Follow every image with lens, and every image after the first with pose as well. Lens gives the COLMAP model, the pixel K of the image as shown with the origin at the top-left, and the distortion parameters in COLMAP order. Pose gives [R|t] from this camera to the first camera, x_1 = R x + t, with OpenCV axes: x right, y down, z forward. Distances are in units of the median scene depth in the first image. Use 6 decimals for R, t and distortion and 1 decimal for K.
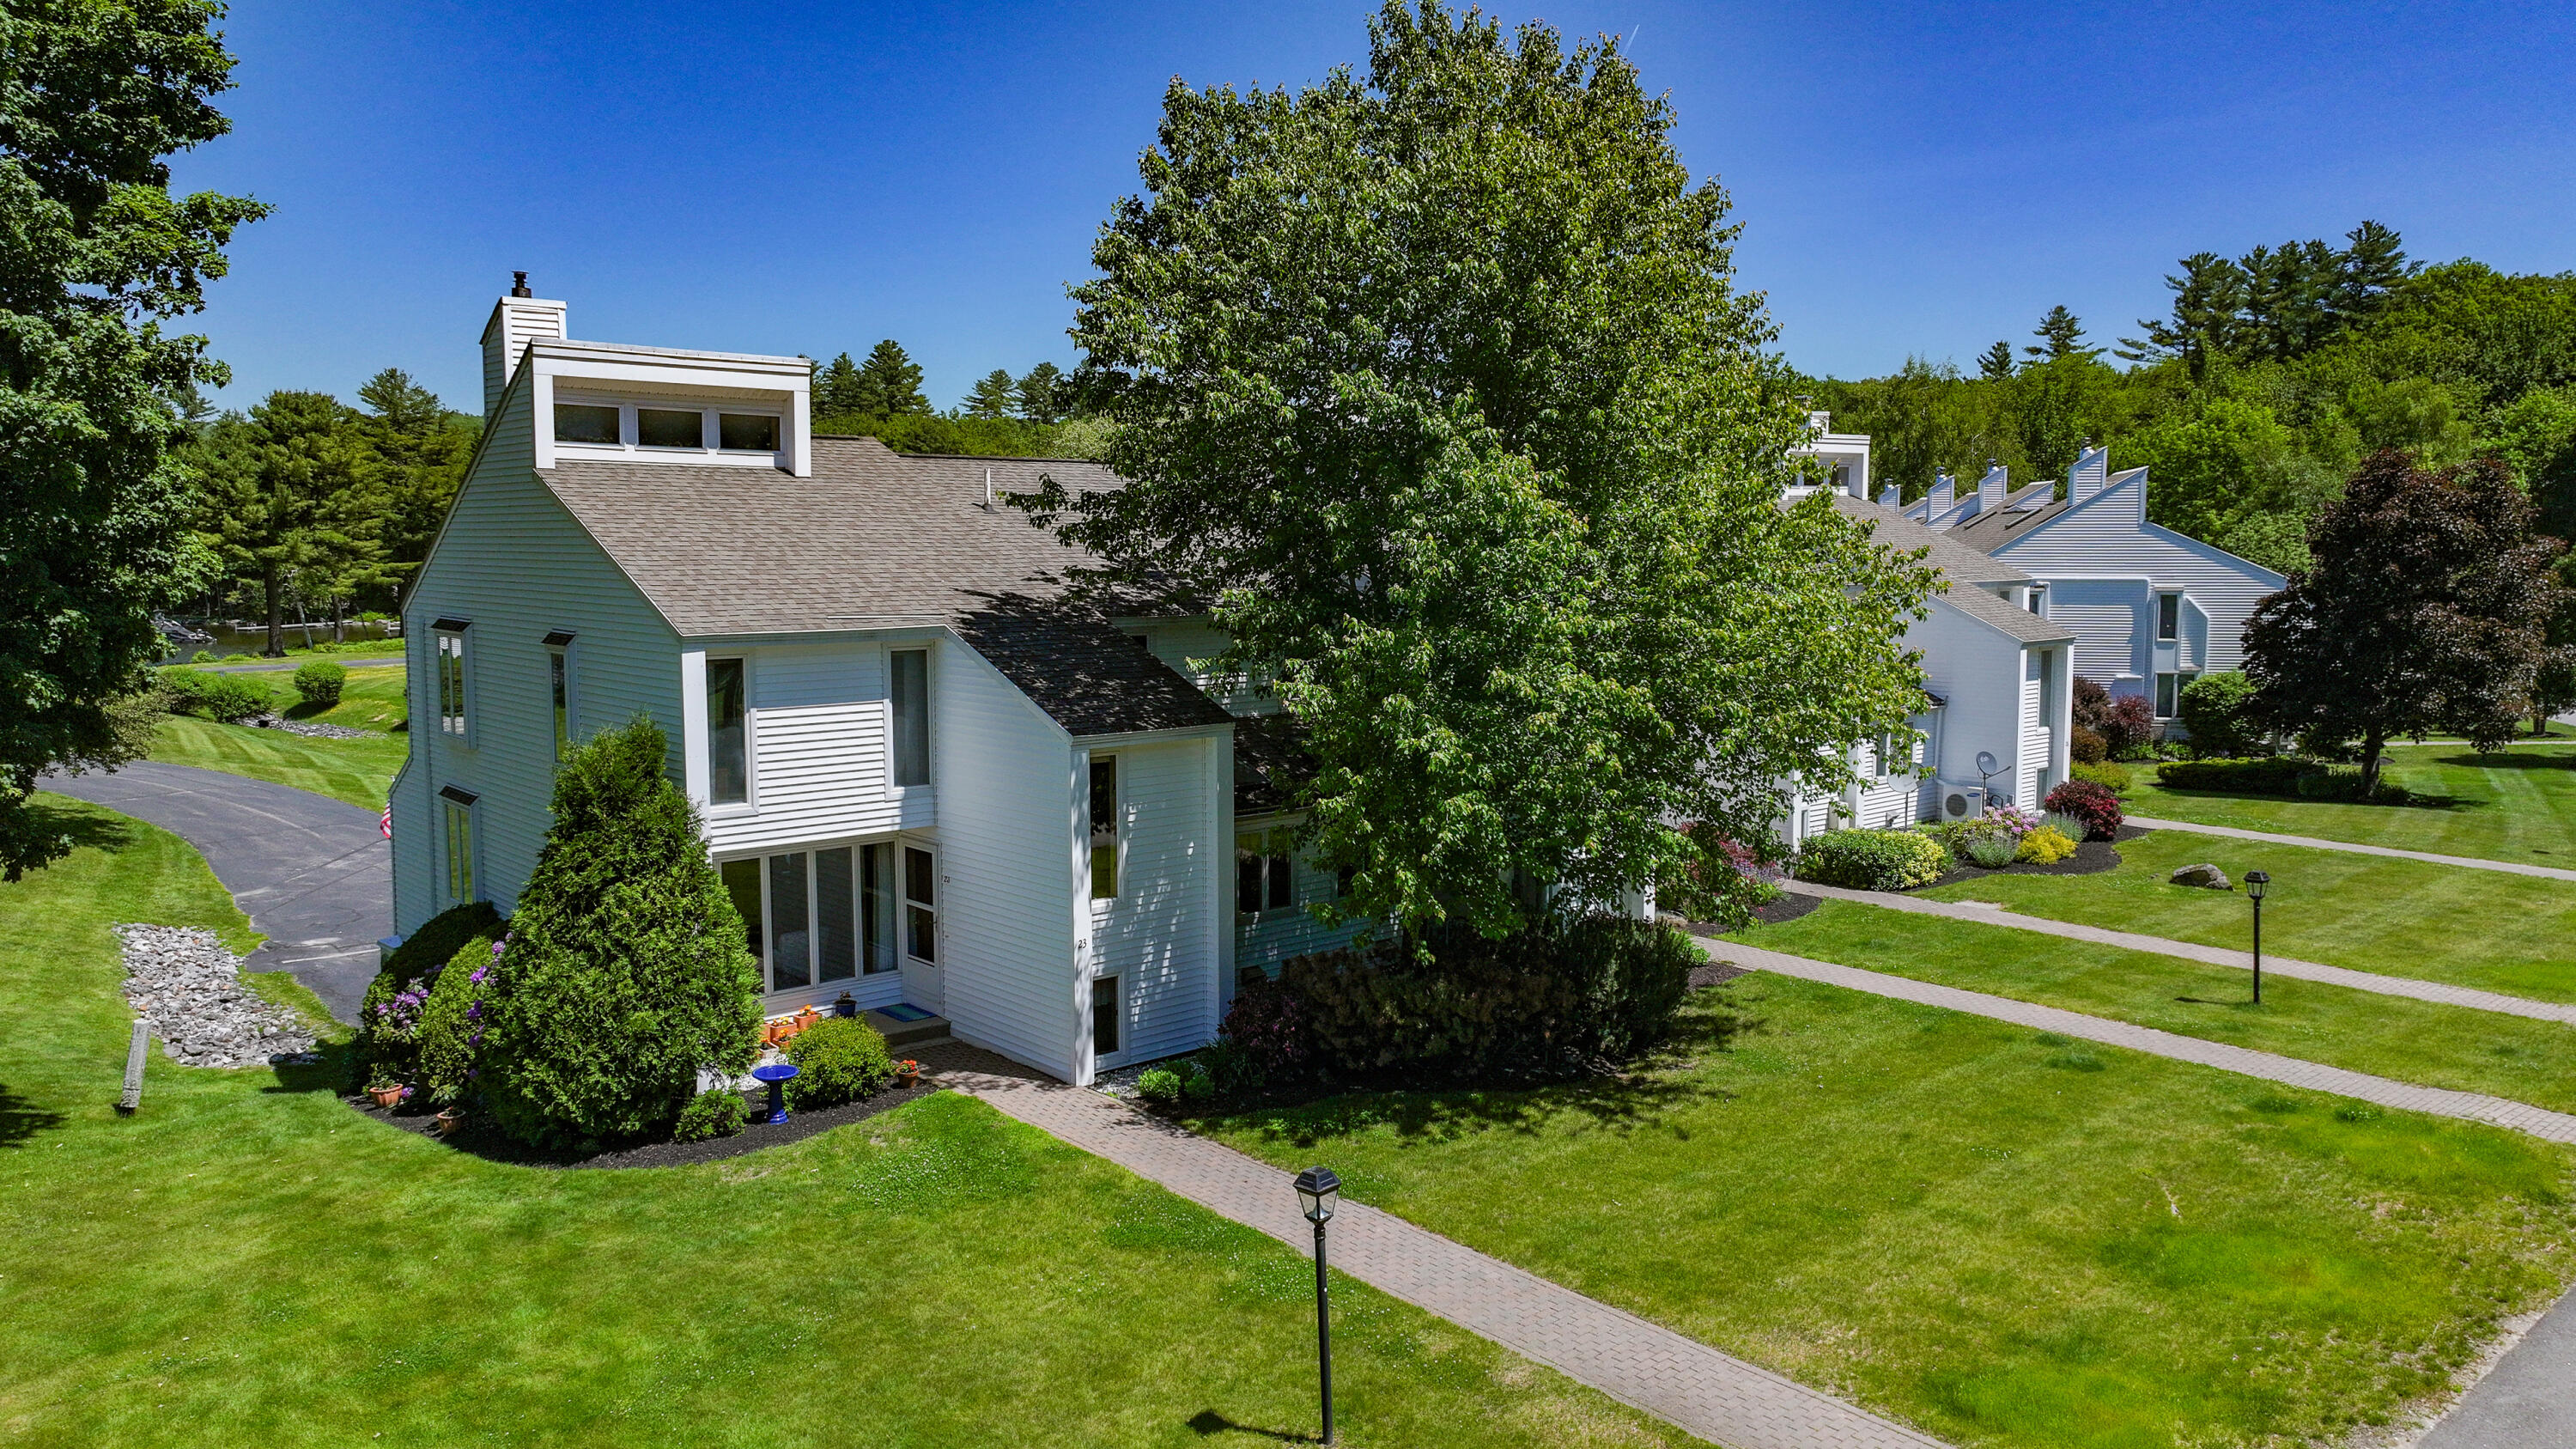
lens RADIAL K [[1807.5, 0, 1282.7], [0, 1807.5, 723.8], [0, 0, 1]] dist [0.000224, 0.014174]
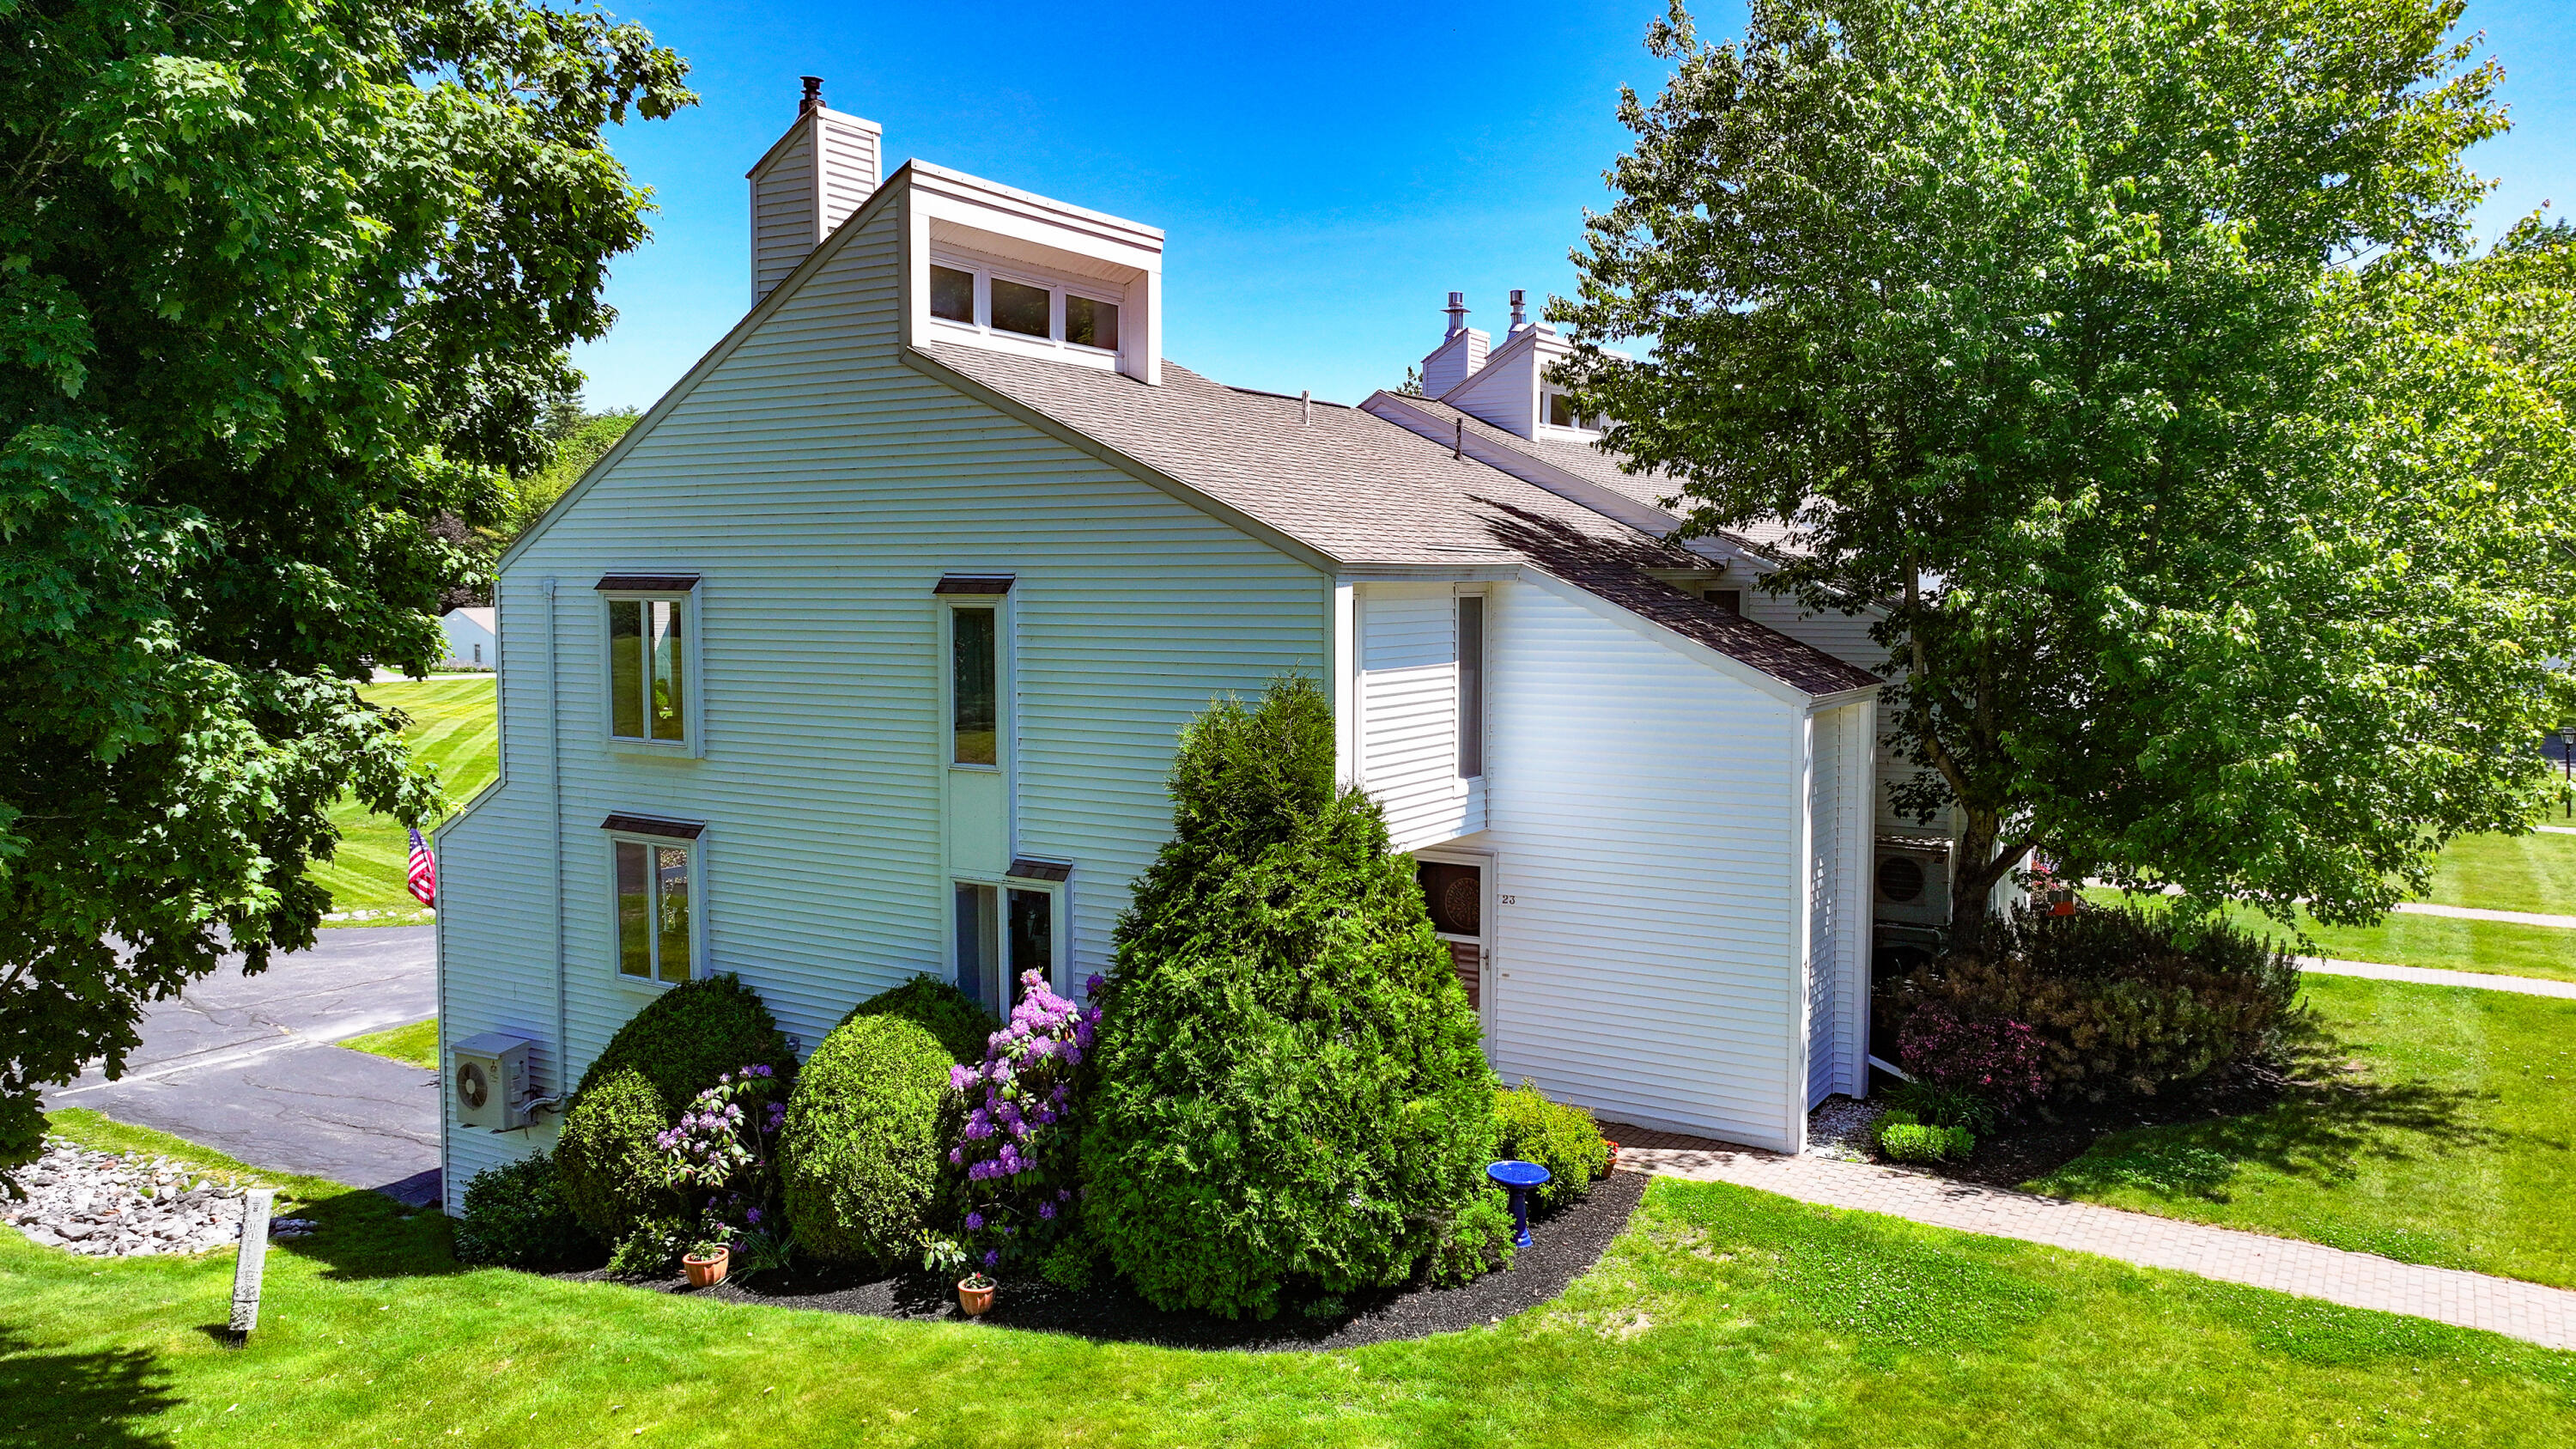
lens RADIAL K [[1807.5, 0, 1291.5], [0, 1807.5, 721.7], [0, 0, 1]] dist [0.000224, 0.014174]
pose [[0.954009, -0.023967, 0.298817, -0.568688], [0.029377, 0.999476, -0.013624, 0.021503], [-0.298334, 0.021776, 0.954213, 0.337981]]
